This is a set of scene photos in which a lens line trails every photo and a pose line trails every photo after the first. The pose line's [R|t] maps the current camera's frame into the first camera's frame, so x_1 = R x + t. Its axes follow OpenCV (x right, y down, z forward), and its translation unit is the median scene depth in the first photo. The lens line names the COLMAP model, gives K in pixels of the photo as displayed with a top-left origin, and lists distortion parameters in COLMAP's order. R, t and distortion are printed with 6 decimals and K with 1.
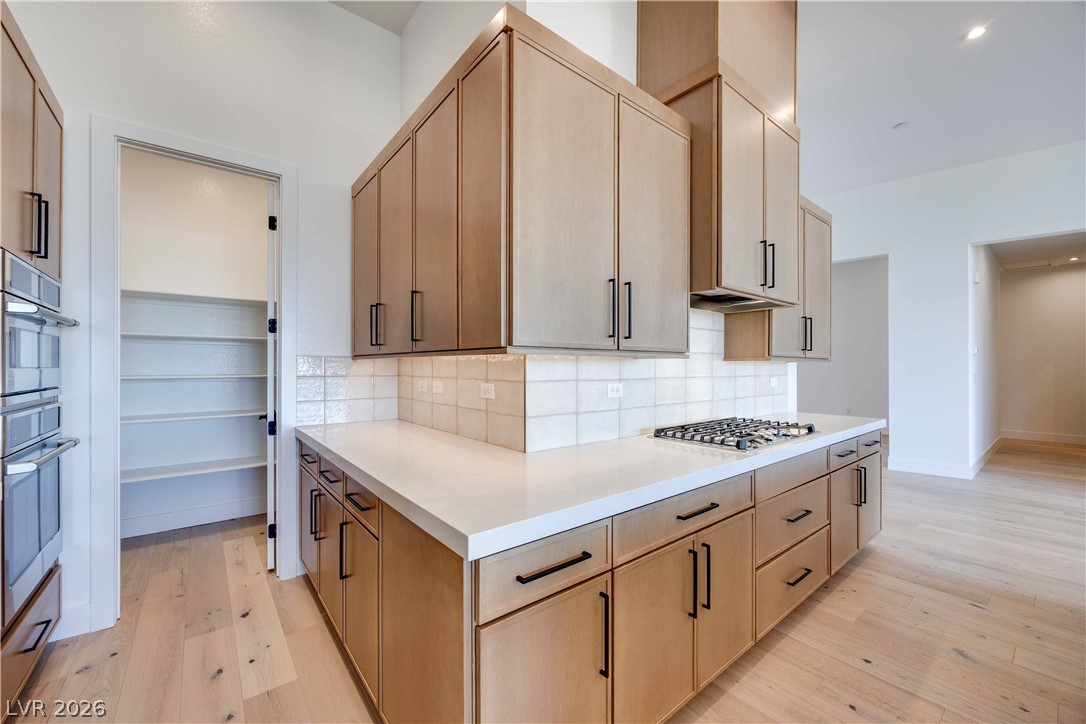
lens RADIAL K [[423.5, 0, 538.2], [0, 423.5, 365.7], [0, 0, 1]] dist [-0.000569, -0.000055]
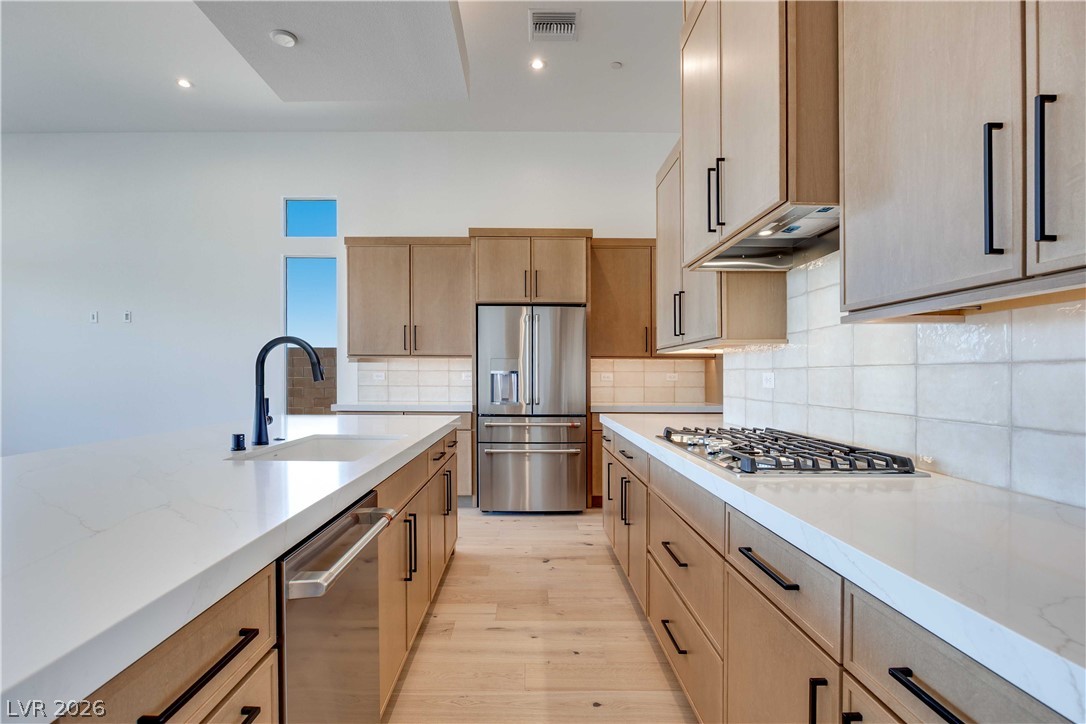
lens RADIAL K [[526.2, 0, 531.4], [0, 526.2, 373.6], [0, 0, 1]] dist [-0.000478, -0.000150]
pose [[-0.616310, 0.000081, -0.787504, 1.280850], [0.006146, 0.999970, -0.004707, 0.041954], [0.787480, -0.007741, -0.616292, 1.183539]]
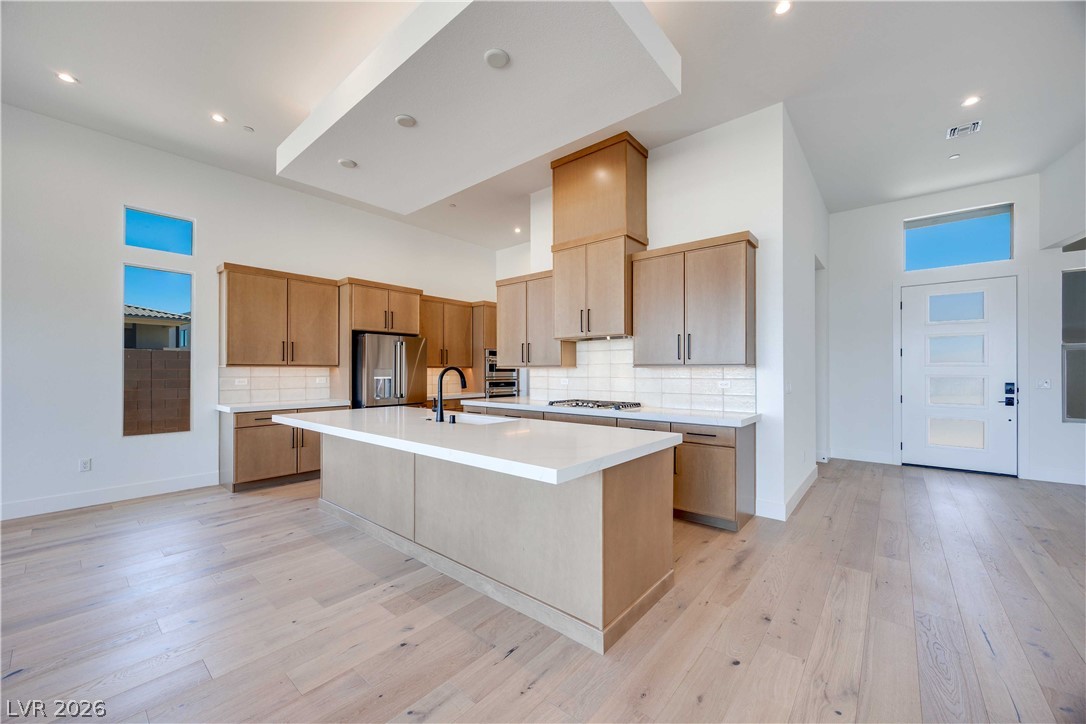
lens RADIAL K [[423.5, 0, 538.2], [0, 423.5, 365.7], [0, 0, 1]] dist [-0.000569, -0.000055]
pose [[0.193009, -0.008346, -0.981161, 2.267996], [0.008370, 0.999941, -0.006859, -0.014427], [0.981161, -0.006888, 0.193068, 0.359941]]
